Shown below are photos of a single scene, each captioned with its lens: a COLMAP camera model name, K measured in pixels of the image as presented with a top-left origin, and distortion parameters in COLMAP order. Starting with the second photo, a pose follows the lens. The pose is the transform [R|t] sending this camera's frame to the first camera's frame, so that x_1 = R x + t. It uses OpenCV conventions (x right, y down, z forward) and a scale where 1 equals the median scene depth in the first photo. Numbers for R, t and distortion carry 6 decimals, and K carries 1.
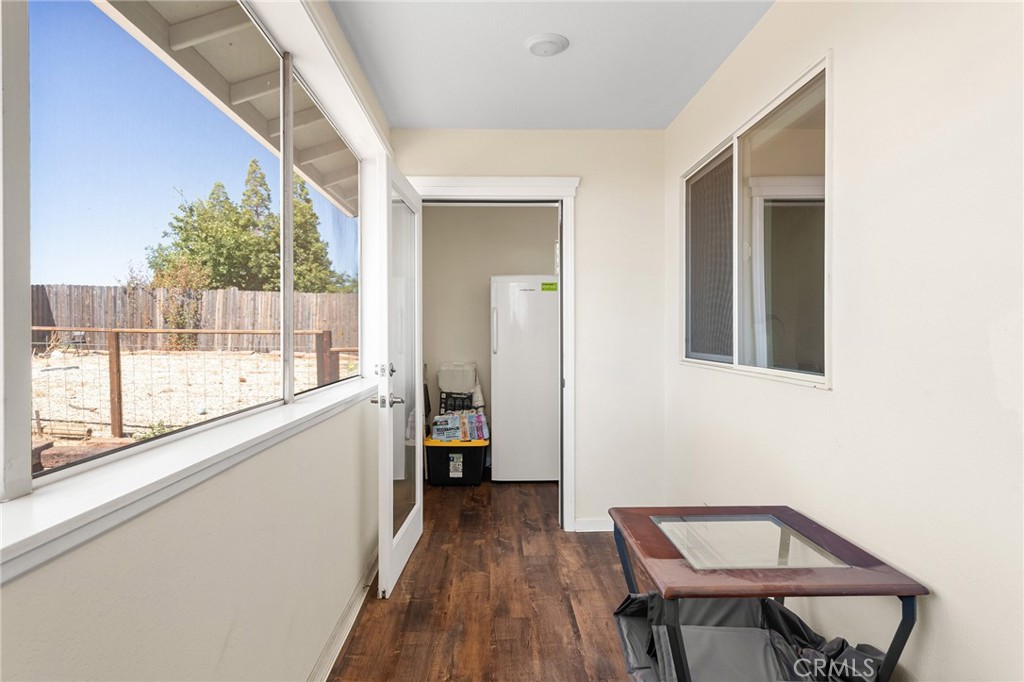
lens RADIAL K [[619.3, 0, 511.4], [0, 619.3, 338.5], [0, 0, 1]] dist [0.000828, 0.000036]
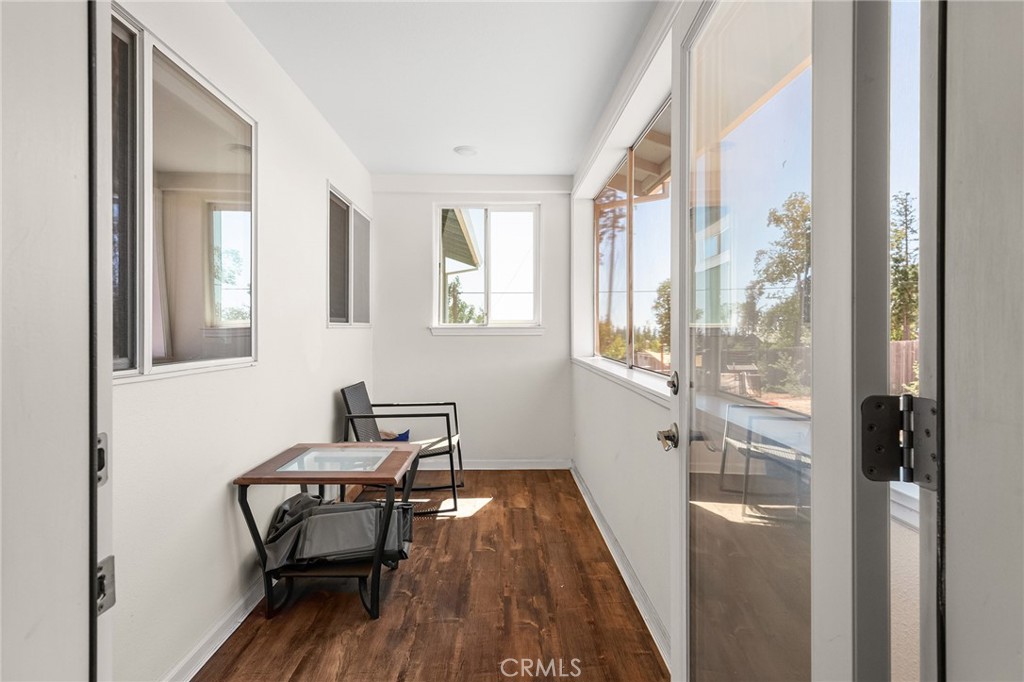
lens RADIAL K [[551.8, 0, 511.8], [0, 551.8, 335.7], [0, 0, 1]] dist [0.000379, 0.000013]
pose [[-0.999920, -0.006835, 0.010668, -0.052213], [-0.006690, 0.999886, 0.013547, 0.001046], [-0.010759, 0.013475, -0.999851, 1.854768]]
